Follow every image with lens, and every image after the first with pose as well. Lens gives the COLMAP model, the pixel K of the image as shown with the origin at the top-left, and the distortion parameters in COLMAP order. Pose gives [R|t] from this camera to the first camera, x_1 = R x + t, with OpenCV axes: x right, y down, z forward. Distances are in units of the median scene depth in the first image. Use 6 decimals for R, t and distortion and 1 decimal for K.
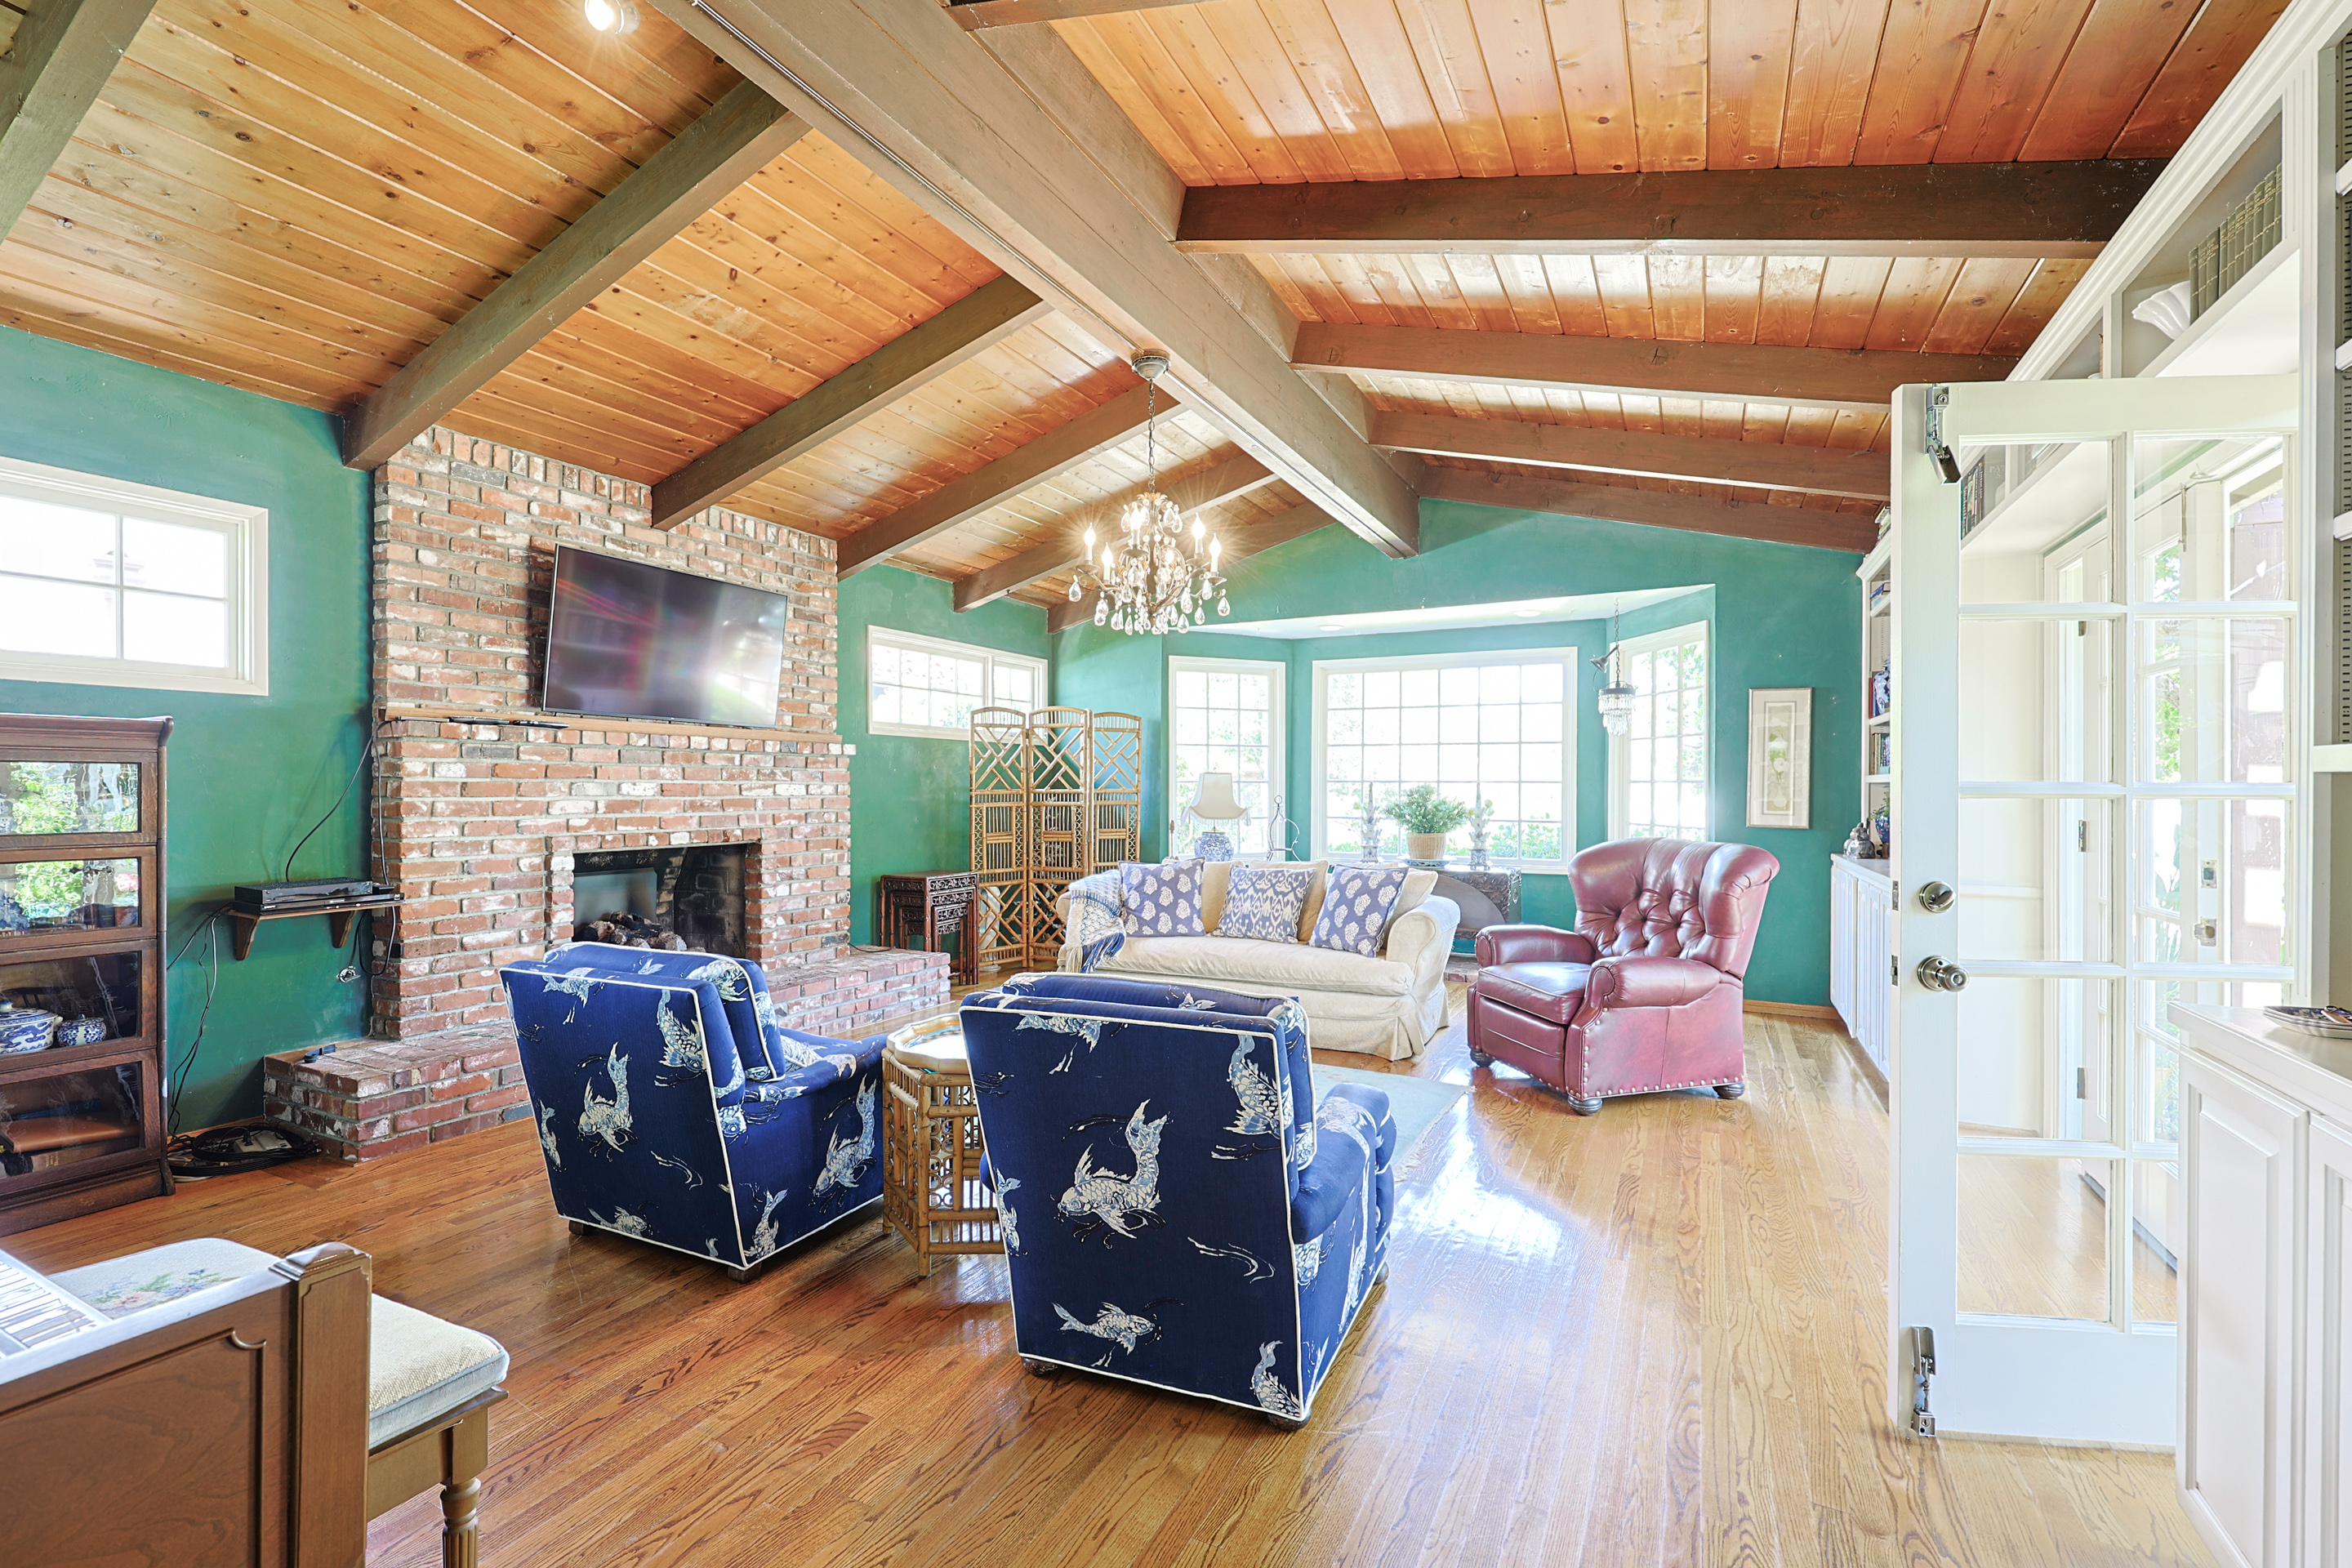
lens RADIAL K [[1003.9, 0, 1194.6], [0, 1003.9, 797.5], [0, 0, 1]] dist [-0.001657, 0.000995]
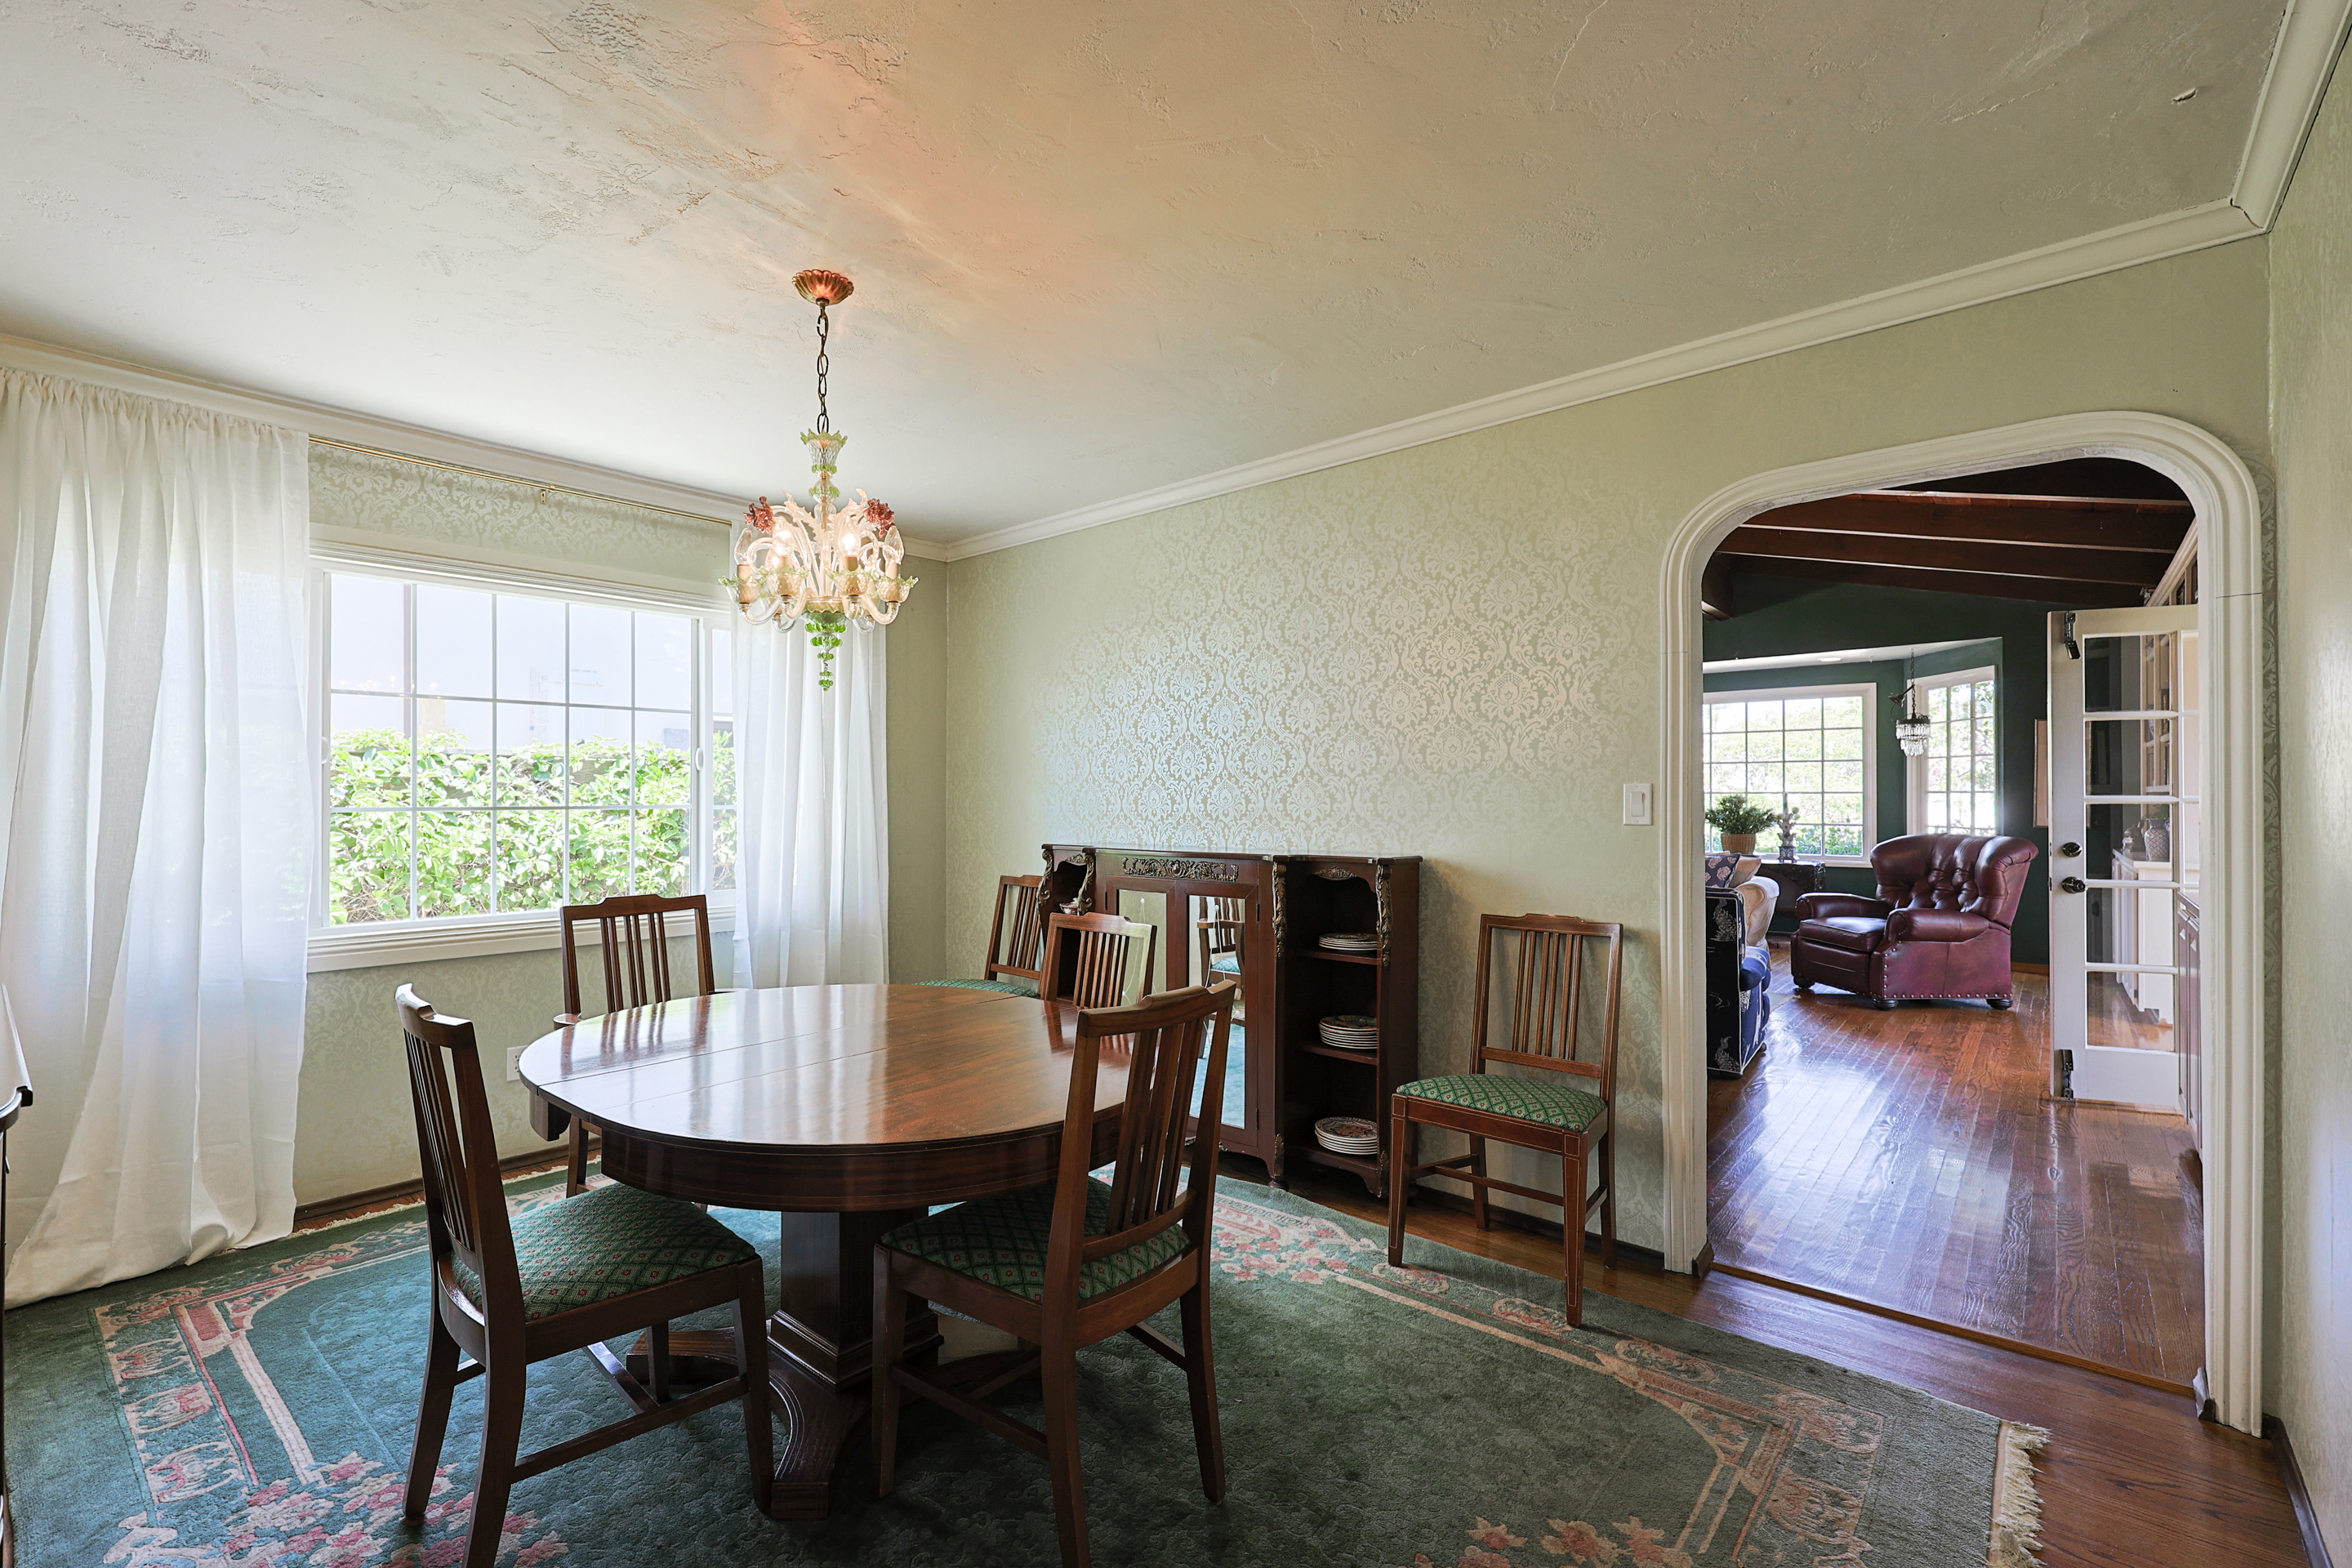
lens RADIAL K [[1003.9, 0, 1125.7], [0, 1003.9, 797.5], [0, 0, 1]] dist [-0.001657, 0.000995]
pose [[0.961373, -0.005057, -0.275202, -0.250896], [0.002239, 0.999942, -0.010551, 0.002301], [0.275239, 0.009527, 0.961329, -0.659973]]
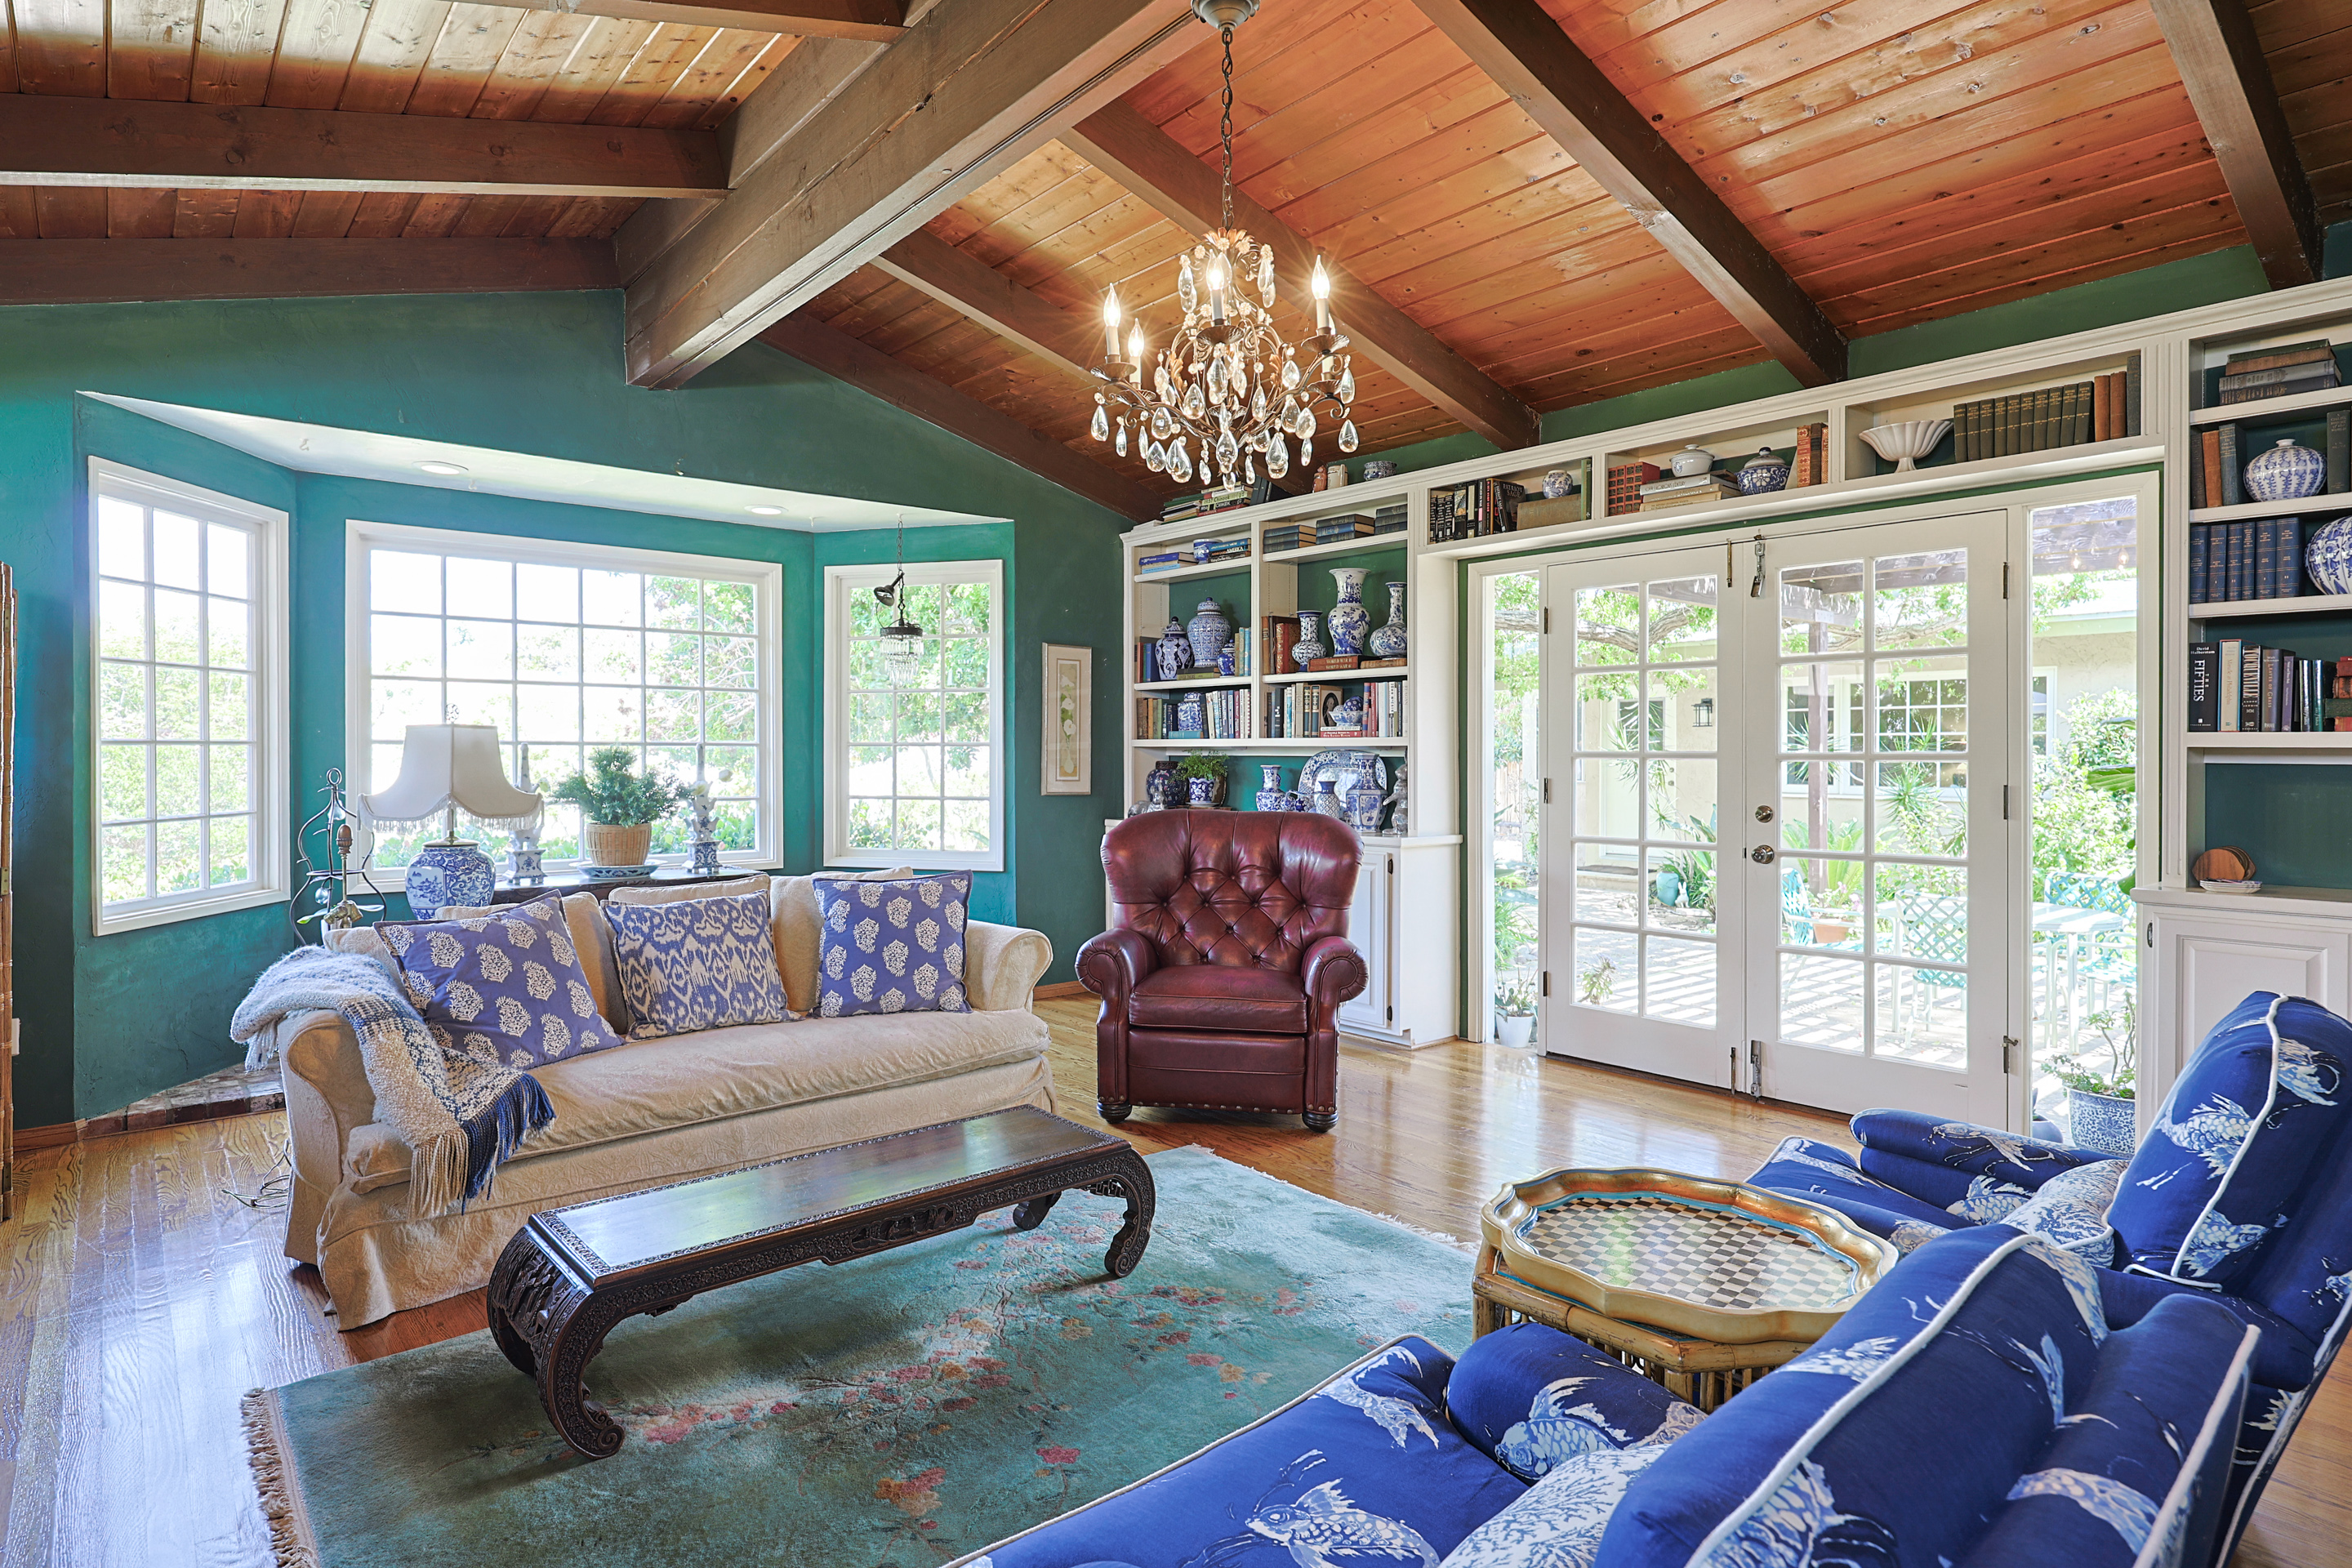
lens RADIAL K [[1227.1, 0, 1156.2], [0, 1227.1, 768.4], [0, 0, 1]] dist [-0.006254, -0.000315]
pose [[0.410586, -0.016098, 0.911680, -0.519244], [0.010477, 0.999861, 0.012937, -0.010325], [-0.911762, 0.004240, 0.410698, 0.567718]]
